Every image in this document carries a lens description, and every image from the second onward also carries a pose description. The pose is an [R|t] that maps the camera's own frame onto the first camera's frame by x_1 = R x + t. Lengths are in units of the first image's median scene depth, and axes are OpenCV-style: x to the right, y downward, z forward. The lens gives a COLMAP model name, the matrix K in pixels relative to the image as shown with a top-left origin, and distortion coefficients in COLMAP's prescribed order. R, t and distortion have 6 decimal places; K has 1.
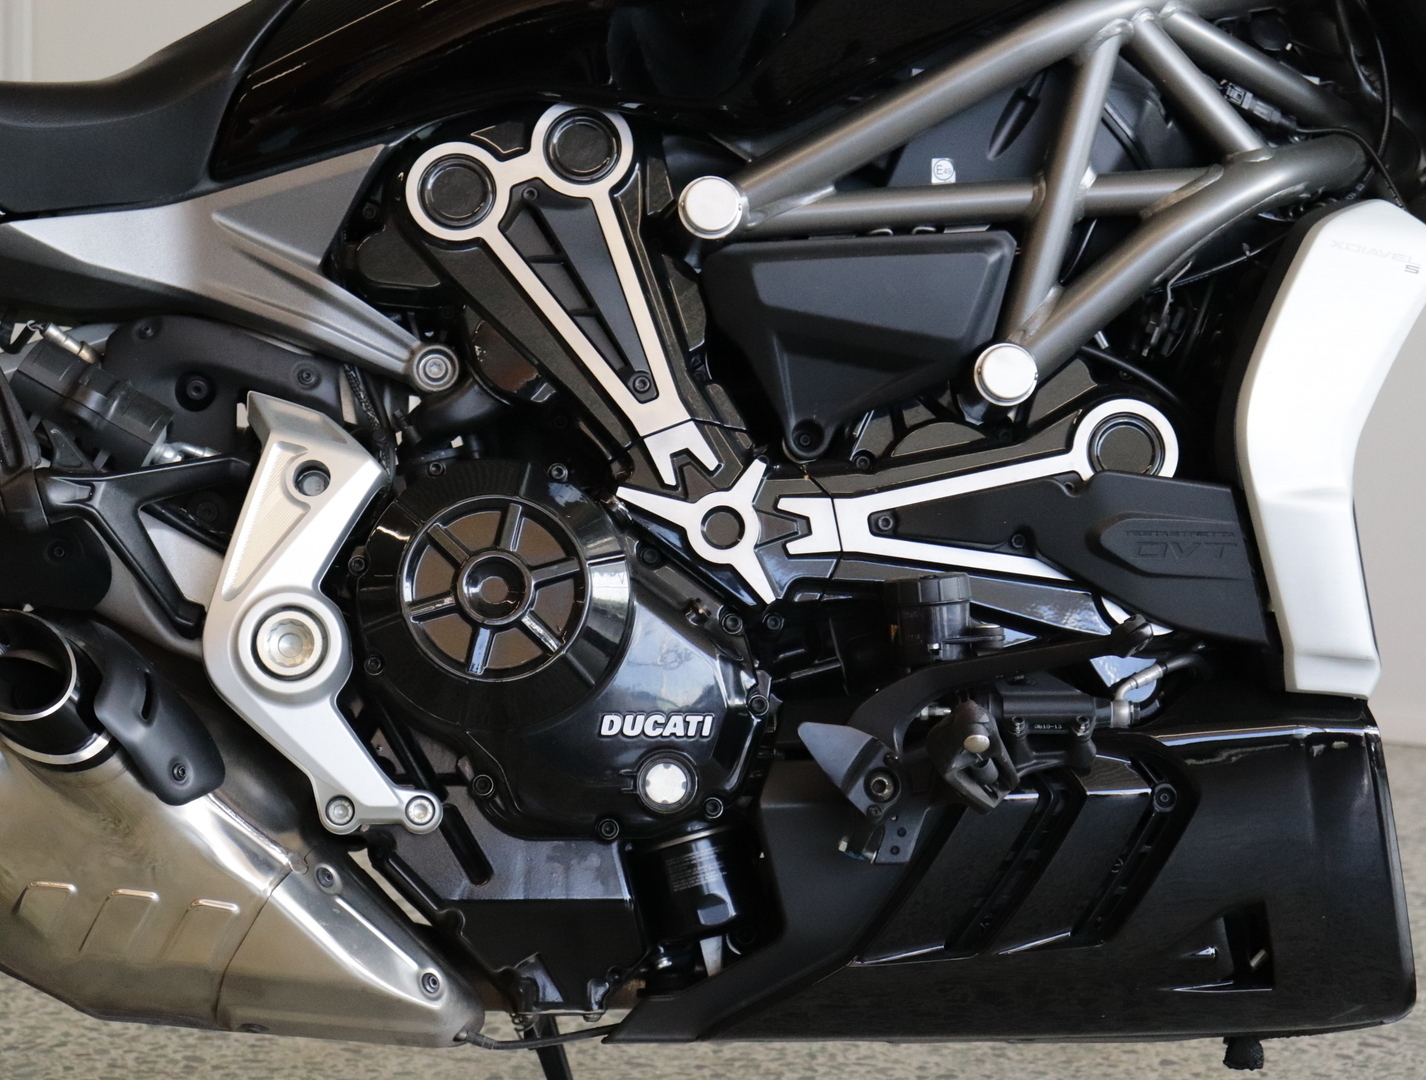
lens RADIAL K [[3933.0, 0, 713.0], [0, 3933.0, 540.0], [0, 0, 1]] dist [0.111630, -1.235520]
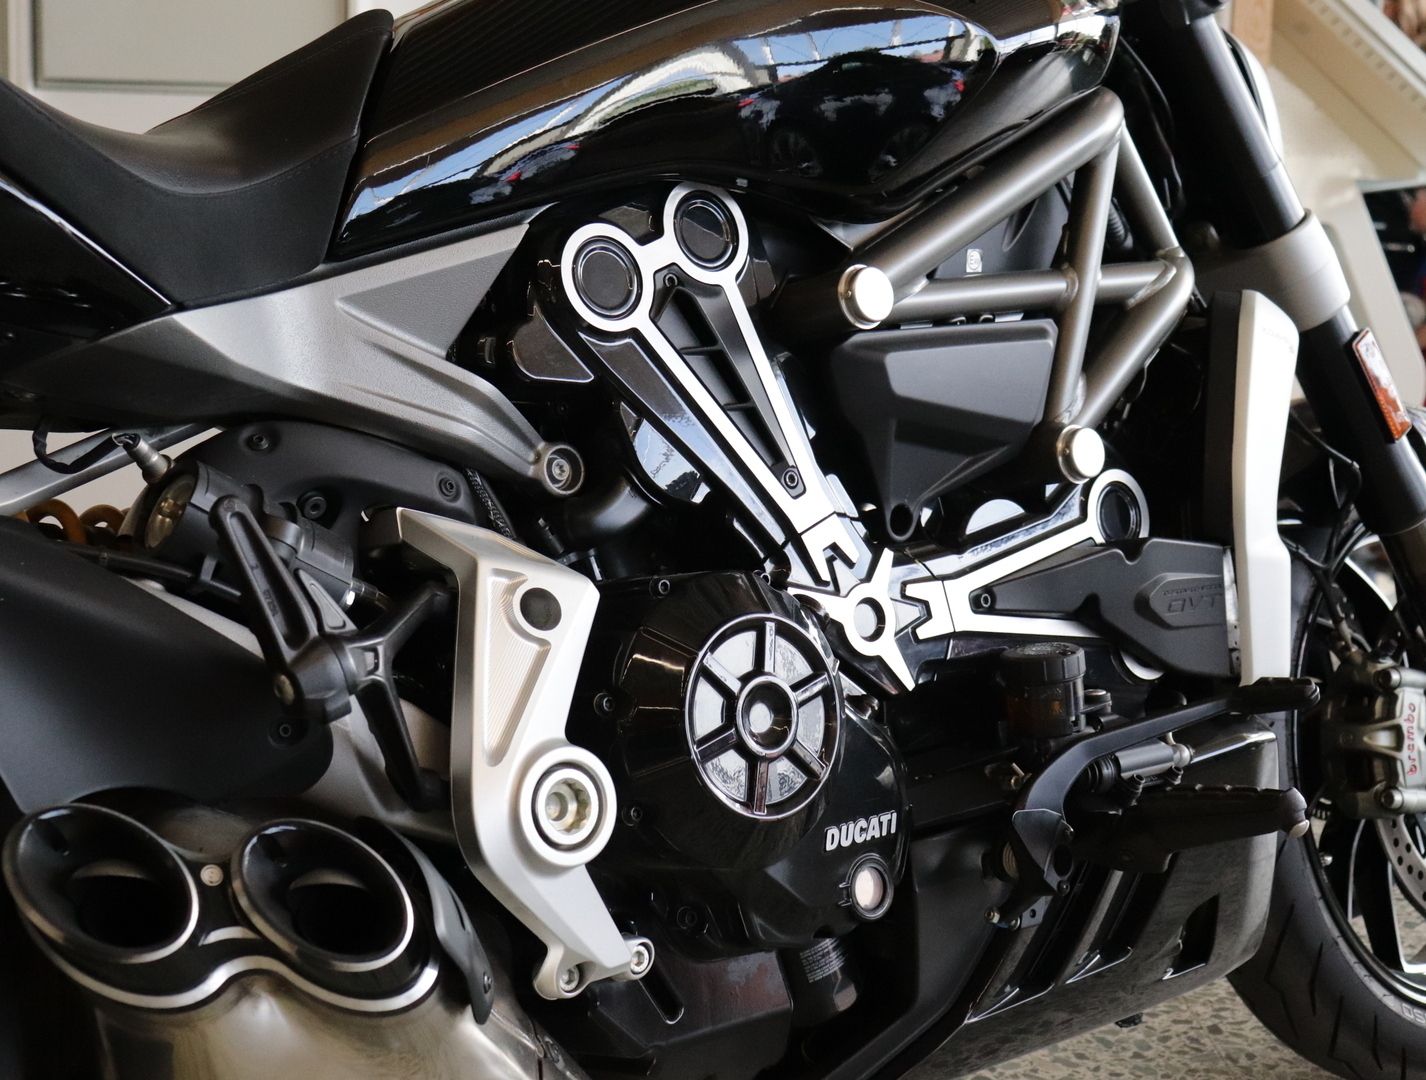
lens RADIAL K [[2058.7, 0, 713.0], [0, 2058.7, 540.0], [0, 0, 1]] dist [-0.000179, -0.005905]
pose [[0.797130, -0.068717, 0.599884, -0.339375], [0.034866, 0.997084, 0.067886, -0.059806], [-0.602800, -0.033199, 0.797201, 0.607724]]
